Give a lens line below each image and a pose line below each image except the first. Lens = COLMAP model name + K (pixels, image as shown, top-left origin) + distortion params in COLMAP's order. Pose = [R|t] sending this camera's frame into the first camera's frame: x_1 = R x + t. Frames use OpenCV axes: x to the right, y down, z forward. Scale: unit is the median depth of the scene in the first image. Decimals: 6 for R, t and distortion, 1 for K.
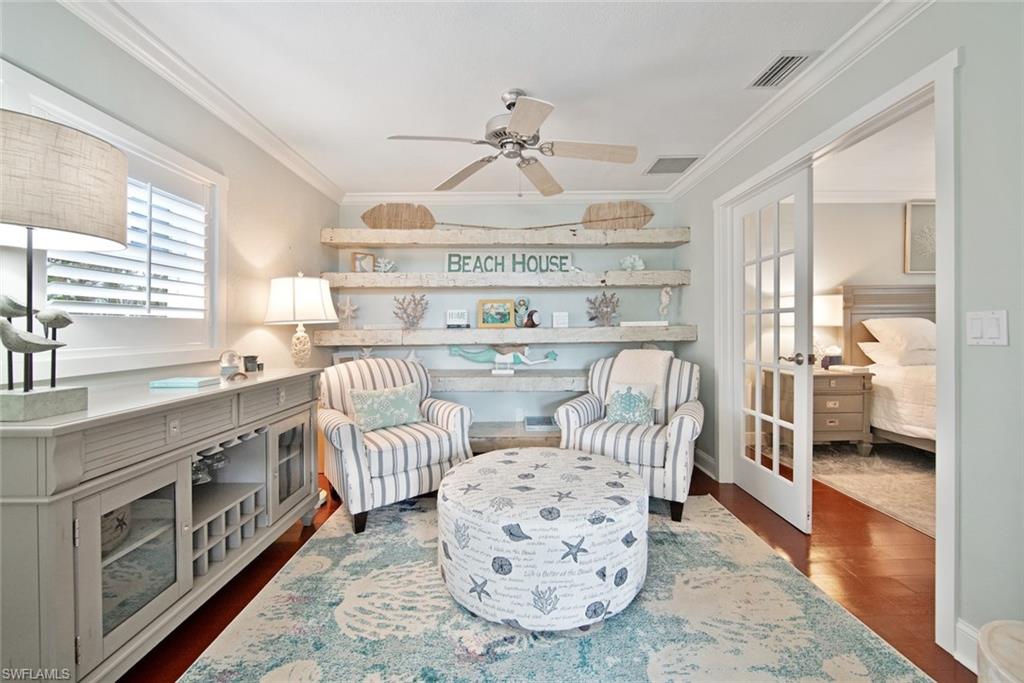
lens RADIAL K [[418.9, 0, 504.7], [0, 418.9, 335.2], [0, 0, 1]] dist [-0.012437, -0.000034]
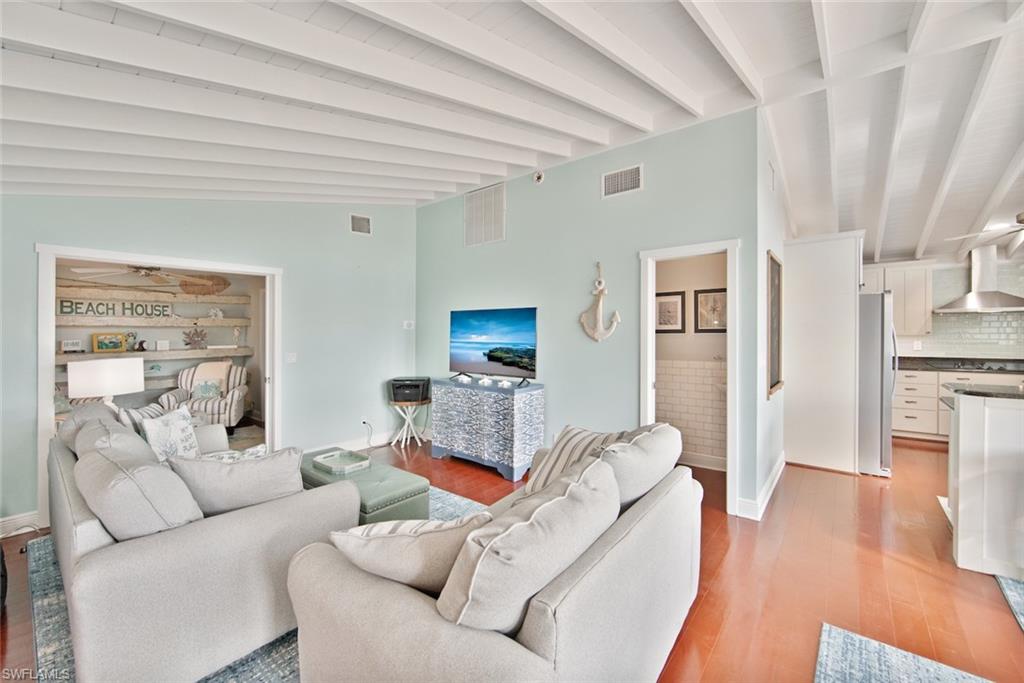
lens RADIAL K [[408.5, 0, 523.3], [0, 408.5, 333.0], [0, 0, 1]] dist [-0.002722, -0.000076]
pose [[0.629513, 0.004500, 0.776977, -0.234423], [-0.004884, 0.999986, -0.001835, -0.093370], [-0.776975, -0.002639, 0.629526, -1.184476]]
